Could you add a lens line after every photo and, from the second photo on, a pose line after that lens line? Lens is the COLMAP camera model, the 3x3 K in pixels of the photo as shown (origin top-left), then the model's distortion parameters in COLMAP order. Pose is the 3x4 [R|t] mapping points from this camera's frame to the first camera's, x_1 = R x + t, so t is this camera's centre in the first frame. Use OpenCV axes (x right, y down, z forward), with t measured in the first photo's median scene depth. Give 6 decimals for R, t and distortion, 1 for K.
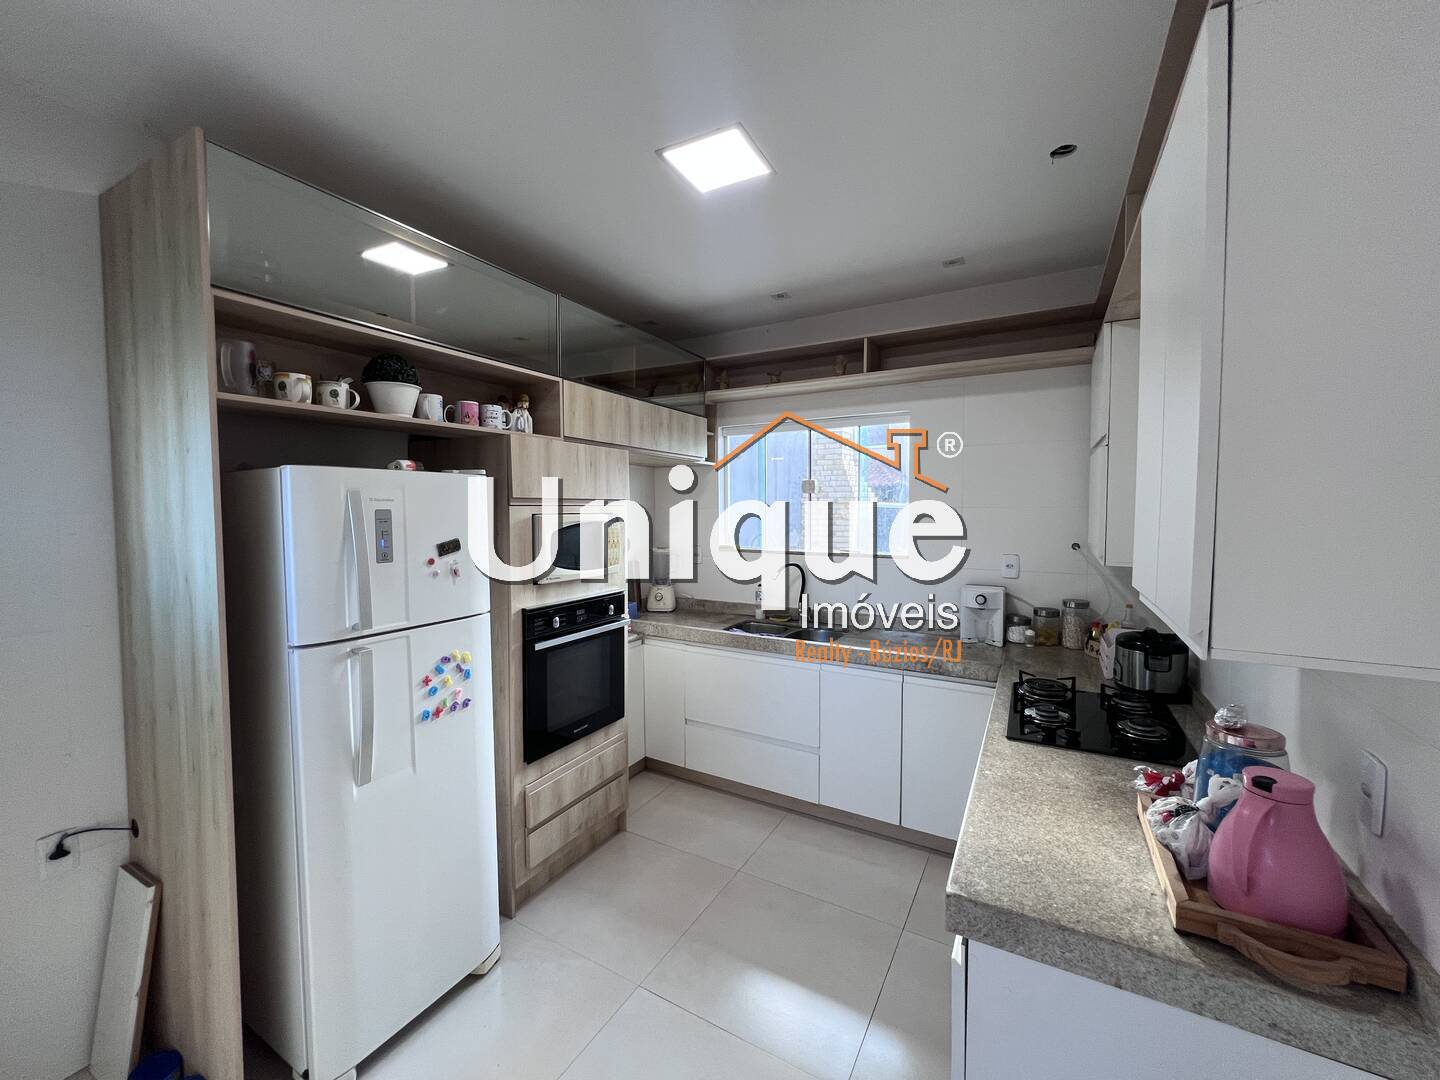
lens RADIAL K [[574.2, 0, 715.8], [0, 574.2, 536.2], [0, 0, 1]] dist [-0.000471, 0.000438]
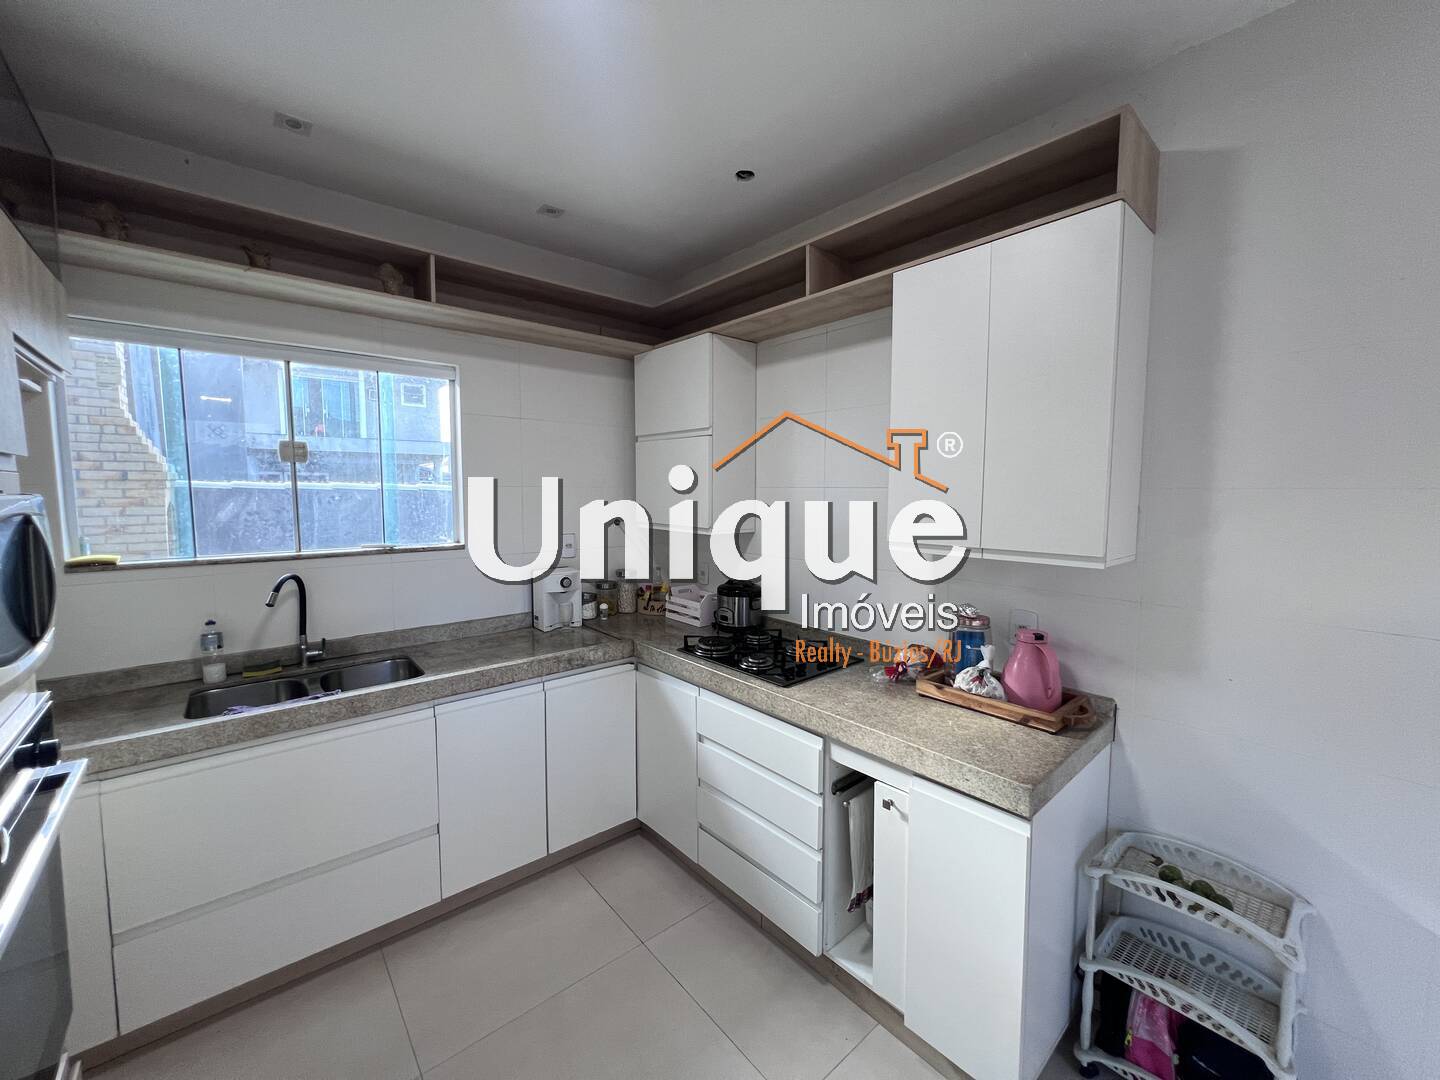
lens RADIAL K [[570.9, 0, 719.1], [0, 570.9, 536.2], [0, 0, 1]] dist [0.002300, 0.000232]
pose [[0.334155, -0.072345, 0.939737, -0.343505], [0.044404, 0.997151, 0.060976, -0.014014], [-0.941472, 0.021353, 0.336416, 0.430568]]
